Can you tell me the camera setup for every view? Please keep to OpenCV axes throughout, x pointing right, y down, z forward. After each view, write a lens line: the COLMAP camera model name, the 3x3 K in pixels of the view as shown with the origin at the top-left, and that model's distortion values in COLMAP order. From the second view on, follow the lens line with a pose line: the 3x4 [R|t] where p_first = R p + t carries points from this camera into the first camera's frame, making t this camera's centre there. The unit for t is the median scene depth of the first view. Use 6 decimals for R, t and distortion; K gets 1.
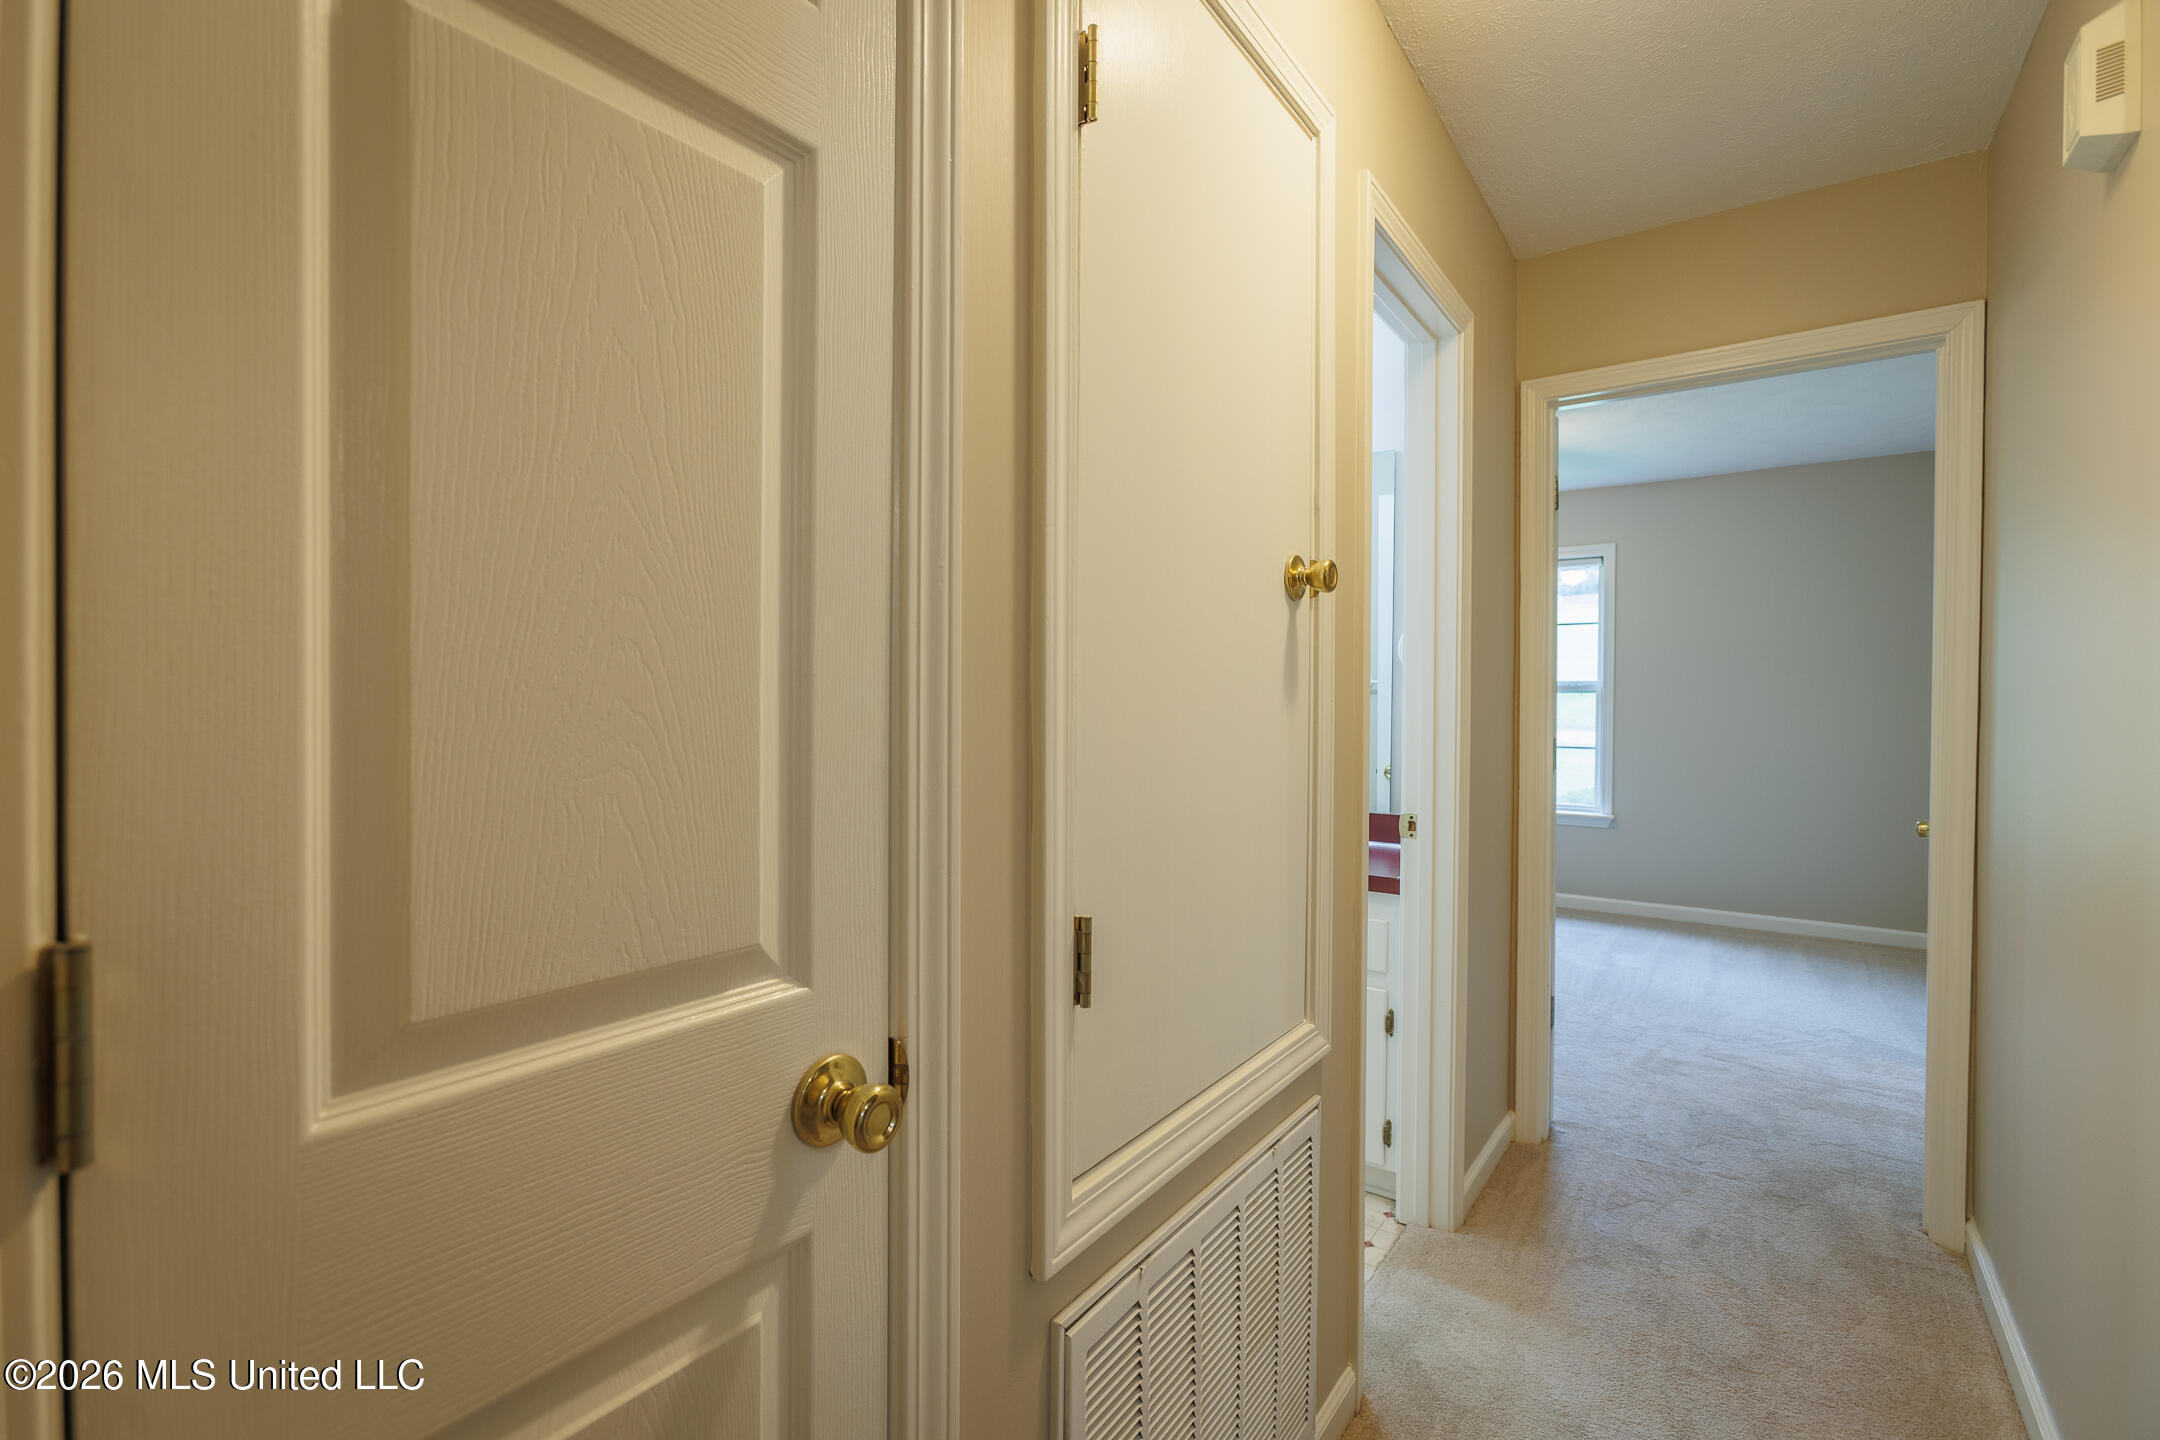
lens RADIAL K [[955.4, 0, 1077.3], [0, 955.4, 704.2], [0, 0, 1]] dist [-0.019963, 0.010683]
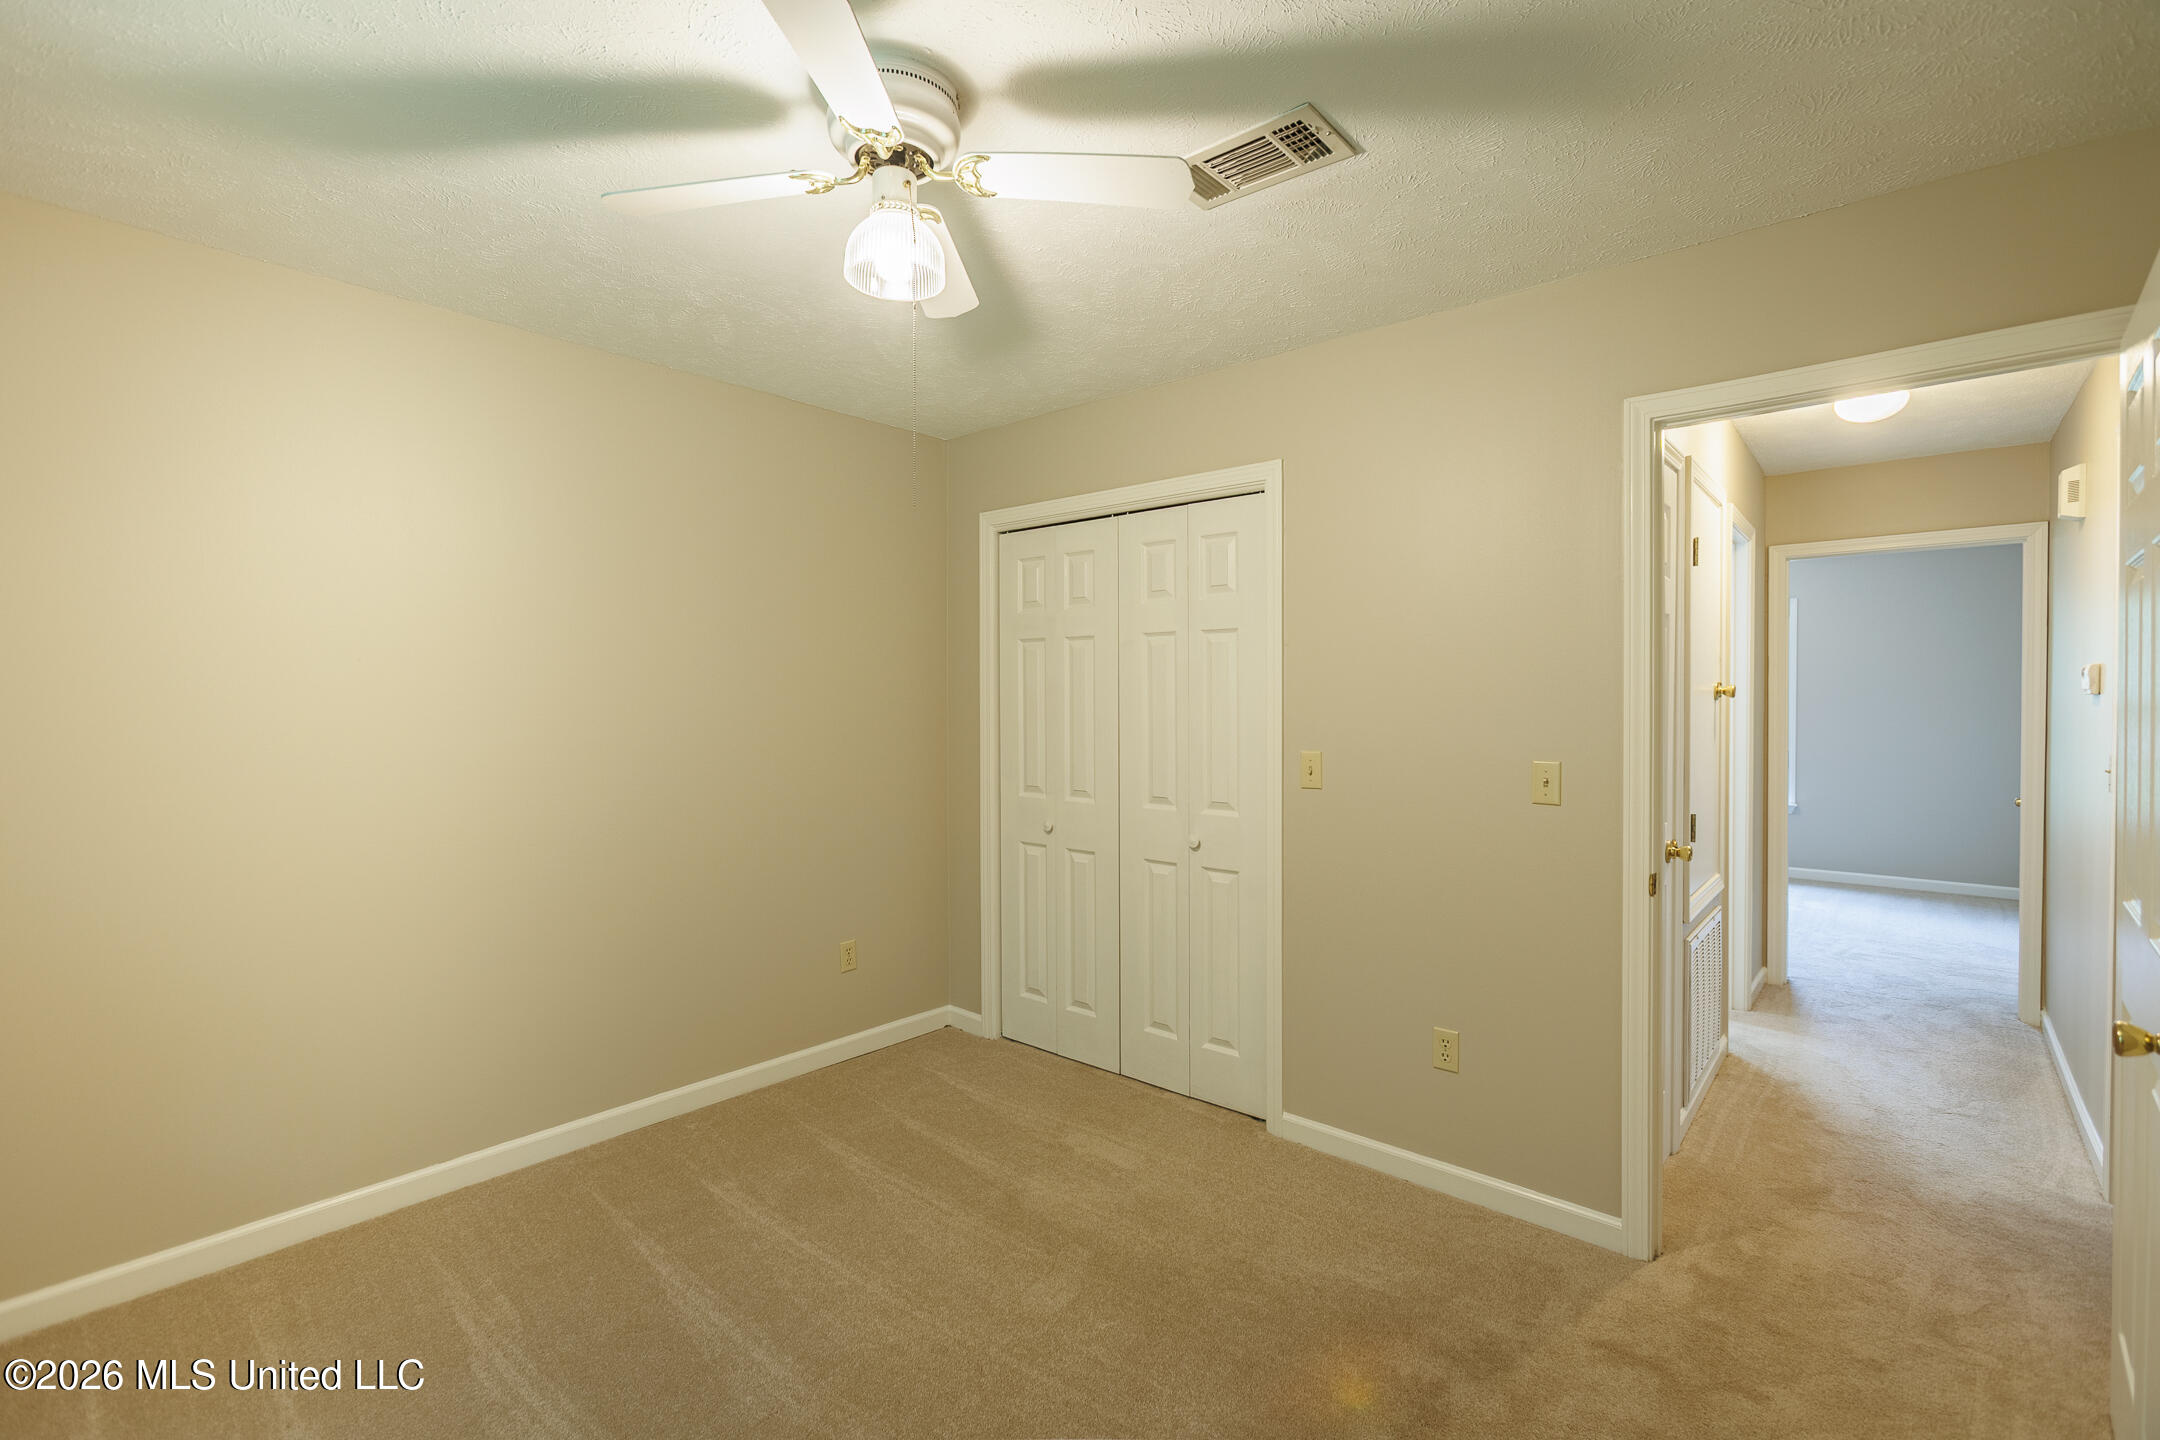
lens RADIAL K [[977.8, 0, 1080.0], [0, 977.8, 720.0], [0, 0, 1]] dist [-0.011262, 0.016021]
pose [[0.996641, -0.008351, -0.081473, -0.767621], [0.009192, 0.999908, 0.009947, -0.063086], [0.081382, -0.010663, 0.996626, -1.049497]]
